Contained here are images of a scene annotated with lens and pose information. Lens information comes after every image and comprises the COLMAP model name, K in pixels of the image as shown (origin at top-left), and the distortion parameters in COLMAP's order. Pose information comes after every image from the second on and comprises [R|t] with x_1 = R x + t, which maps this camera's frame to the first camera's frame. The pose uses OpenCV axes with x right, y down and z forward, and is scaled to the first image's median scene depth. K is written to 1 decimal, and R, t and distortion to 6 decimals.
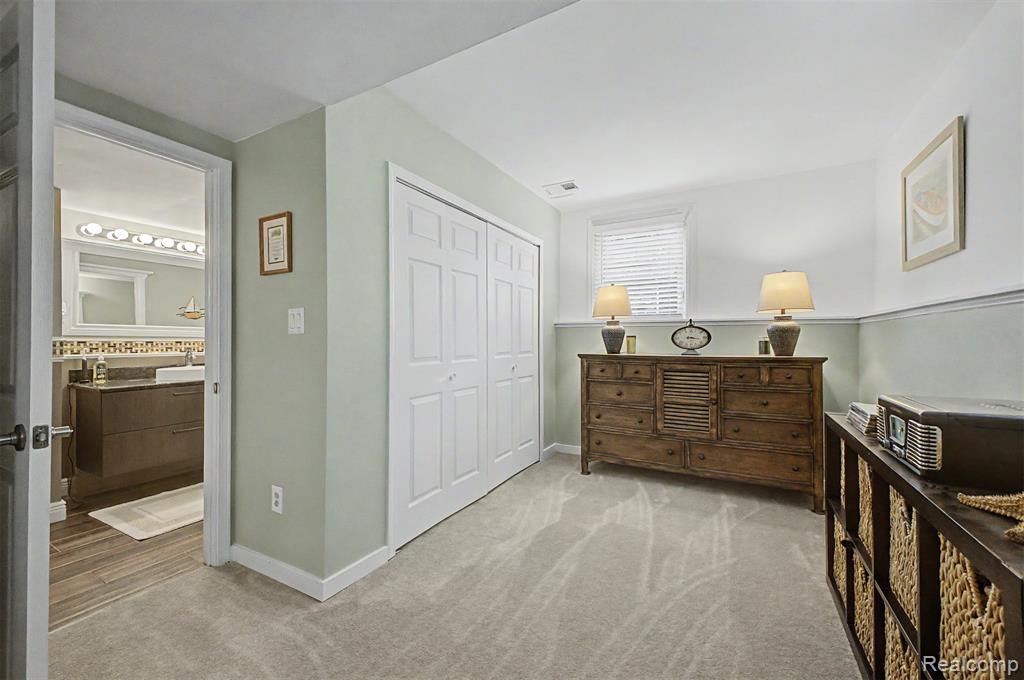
lens RADIAL K [[404.2, 0, 507.6], [0, 404.2, 337.4], [0, 0, 1]] dist [0.005521, -0.002276]
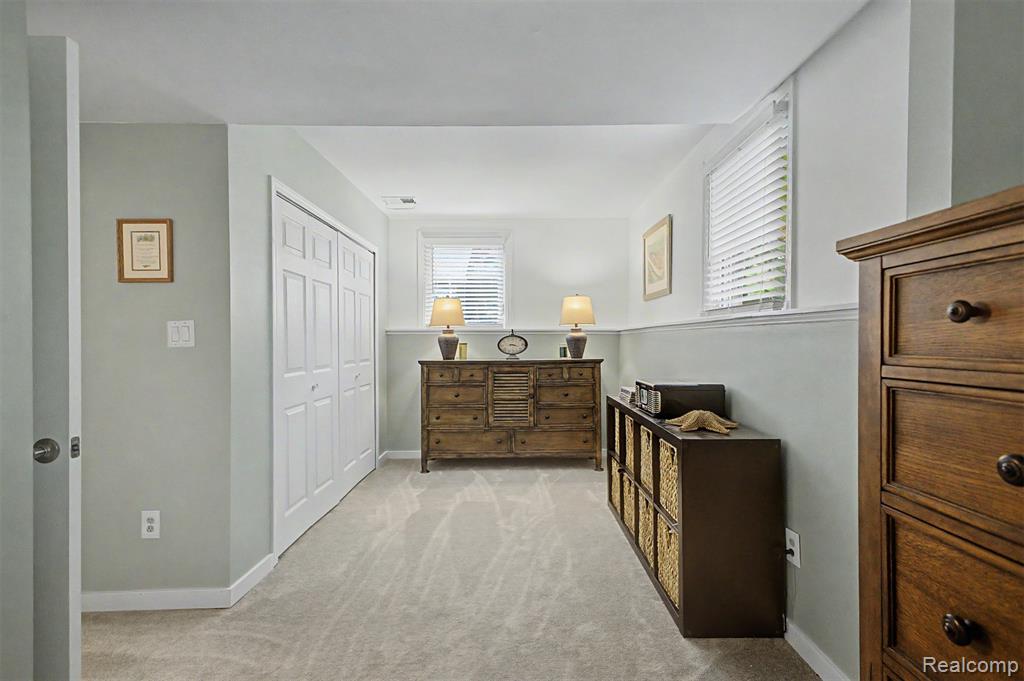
lens RADIAL K [[465.4, 0, 515.4], [0, 465.4, 343.8], [0, 0, 1]] dist [0.010554, -0.001793]
pose [[0.872199, -0.006590, 0.489107, -0.276929], [0.003393, 0.999967, 0.007422, -0.016397], [-0.489140, -0.004814, 0.872192, -0.267043]]
